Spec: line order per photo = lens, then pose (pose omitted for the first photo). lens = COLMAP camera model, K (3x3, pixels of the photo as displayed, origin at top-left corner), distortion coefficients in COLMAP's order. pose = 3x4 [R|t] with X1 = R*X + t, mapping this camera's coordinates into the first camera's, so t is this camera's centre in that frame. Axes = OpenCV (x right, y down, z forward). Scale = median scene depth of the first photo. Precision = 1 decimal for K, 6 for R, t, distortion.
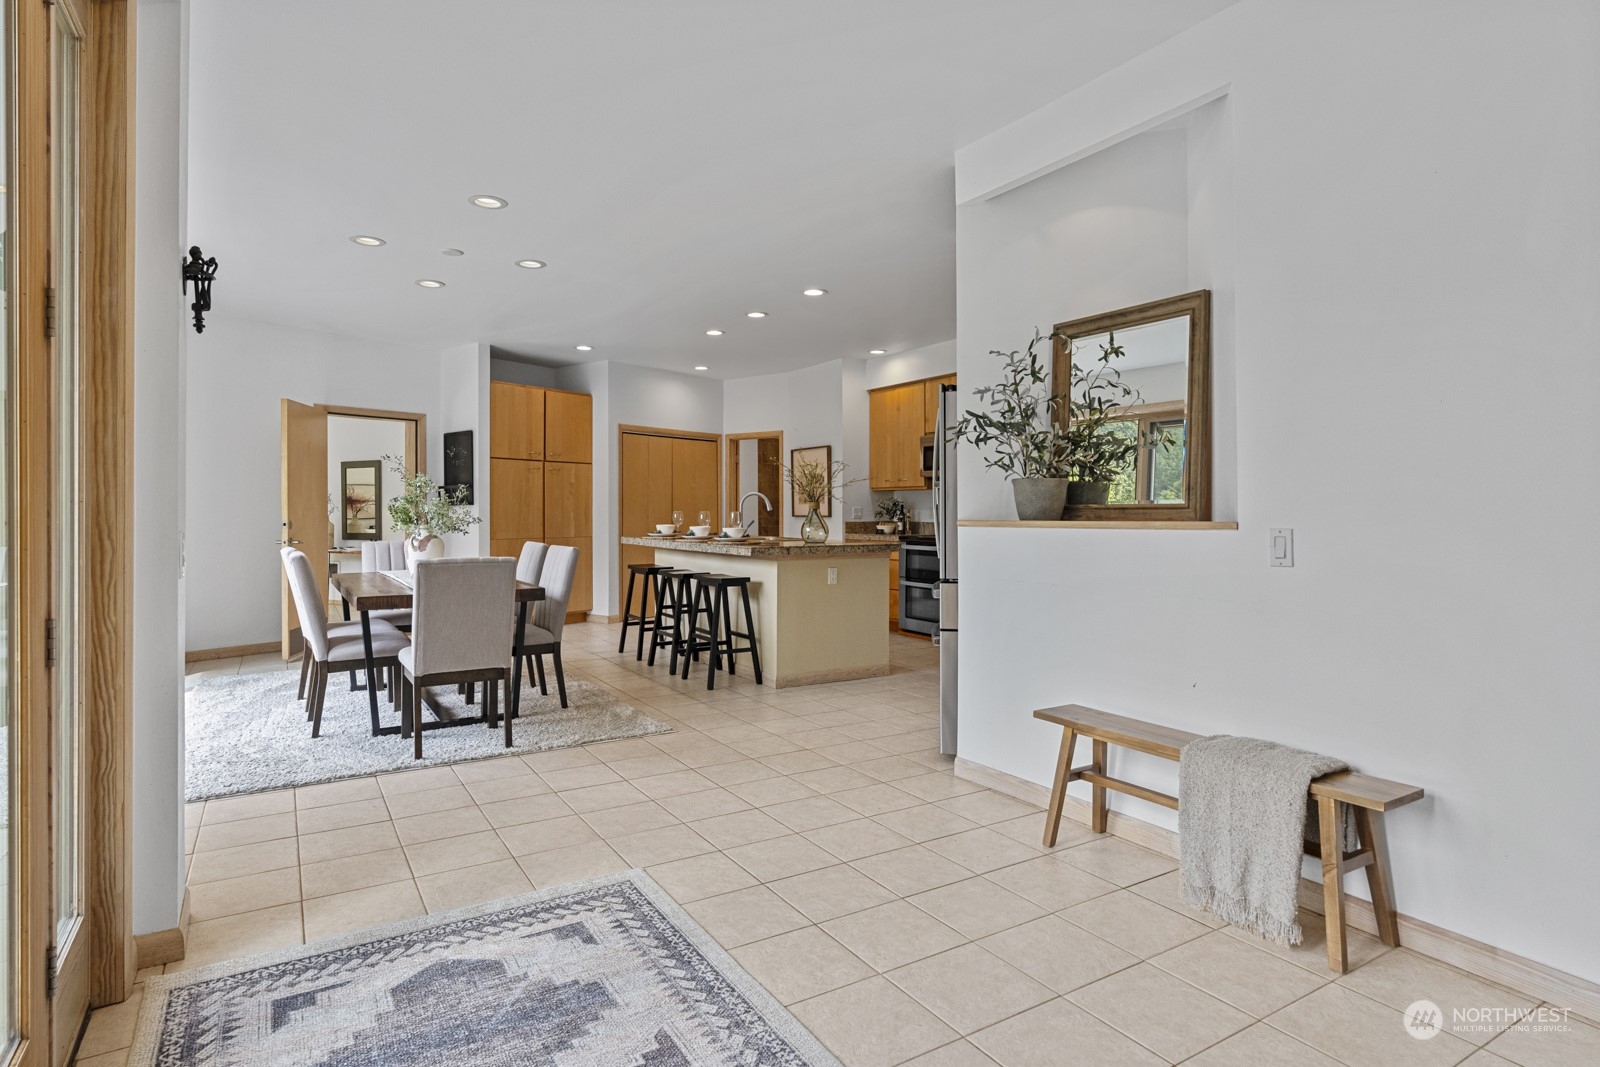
lens RADIAL K [[848.9, 0, 808.7], [0, 848.9, 500.6], [0, 0, 1]] dist [0.000242, 0.000171]
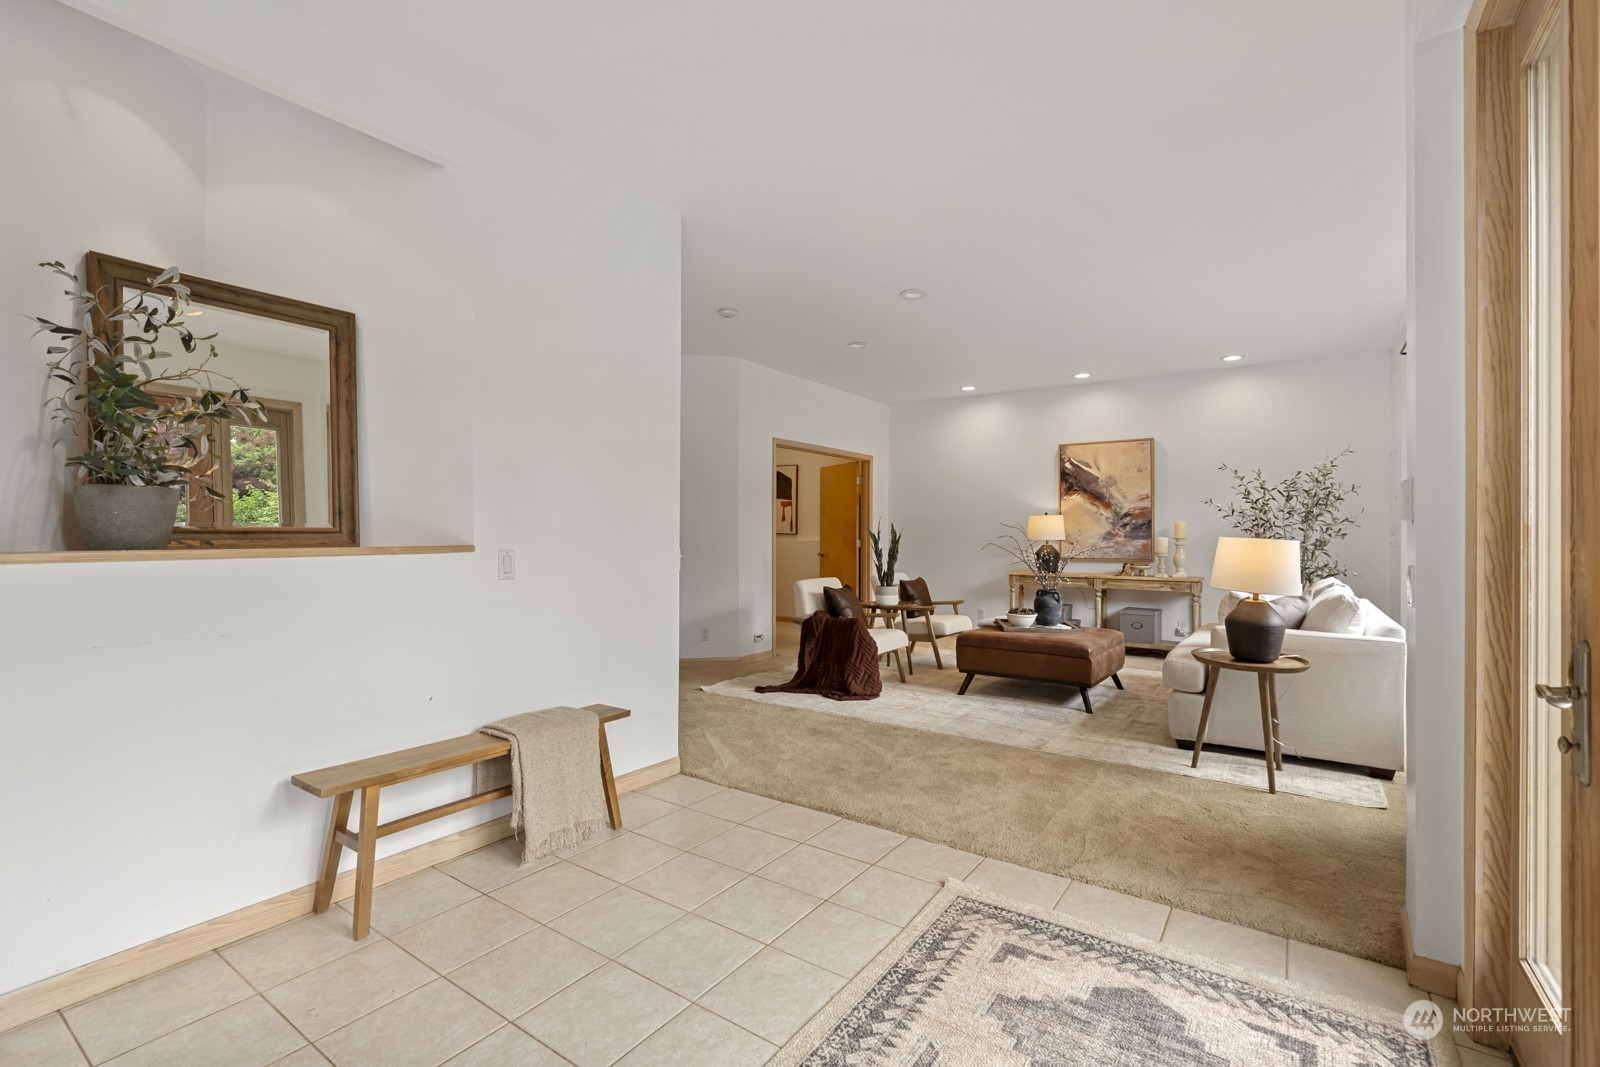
lens RADIAL K [[727.4, 0, 798.3], [0, 727.4, 525.8], [0, 0, 1]] dist [-0.004307, 0.001096]
pose [[-0.392629, 0.008644, 0.919656, -0.518989], [-0.012787, 0.999808, -0.014857, 0.006641], [-0.919608, -0.017593, -0.392443, 0.848982]]
